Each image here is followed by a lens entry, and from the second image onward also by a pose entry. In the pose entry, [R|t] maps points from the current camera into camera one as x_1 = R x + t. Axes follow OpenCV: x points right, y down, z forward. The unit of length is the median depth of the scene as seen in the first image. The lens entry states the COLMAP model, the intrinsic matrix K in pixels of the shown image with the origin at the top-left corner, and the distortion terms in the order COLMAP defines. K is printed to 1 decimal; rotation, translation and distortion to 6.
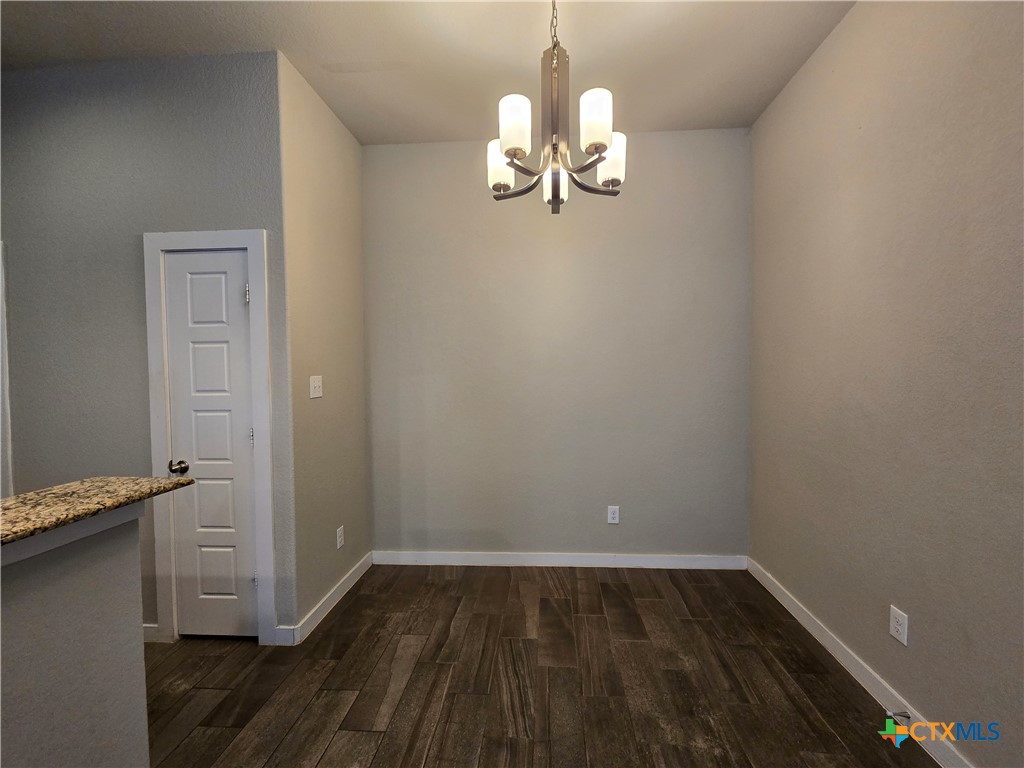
lens RADIAL K [[416.5, 0, 512.4], [0, 416.5, 382.7], [0, 0, 1]] dist [-0.000975, -0.000159]
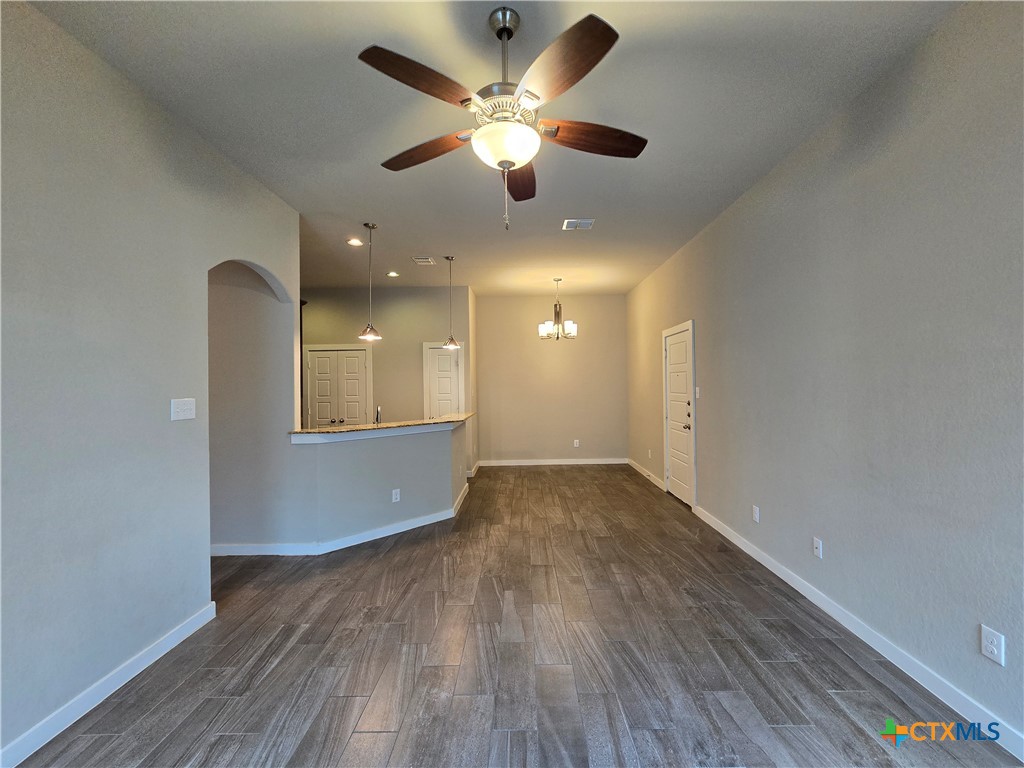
lens RADIAL K [[416.5, 0, 515.0], [0, 416.5, 384.9], [0, 0, 1]] dist [-0.000975, -0.000159]
pose [[0.997205, -0.005593, 0.074499, -0.313503], [0.008685, 0.999111, -0.041244, 0.062621], [-0.074202, 0.041776, 0.996368, -1.487544]]
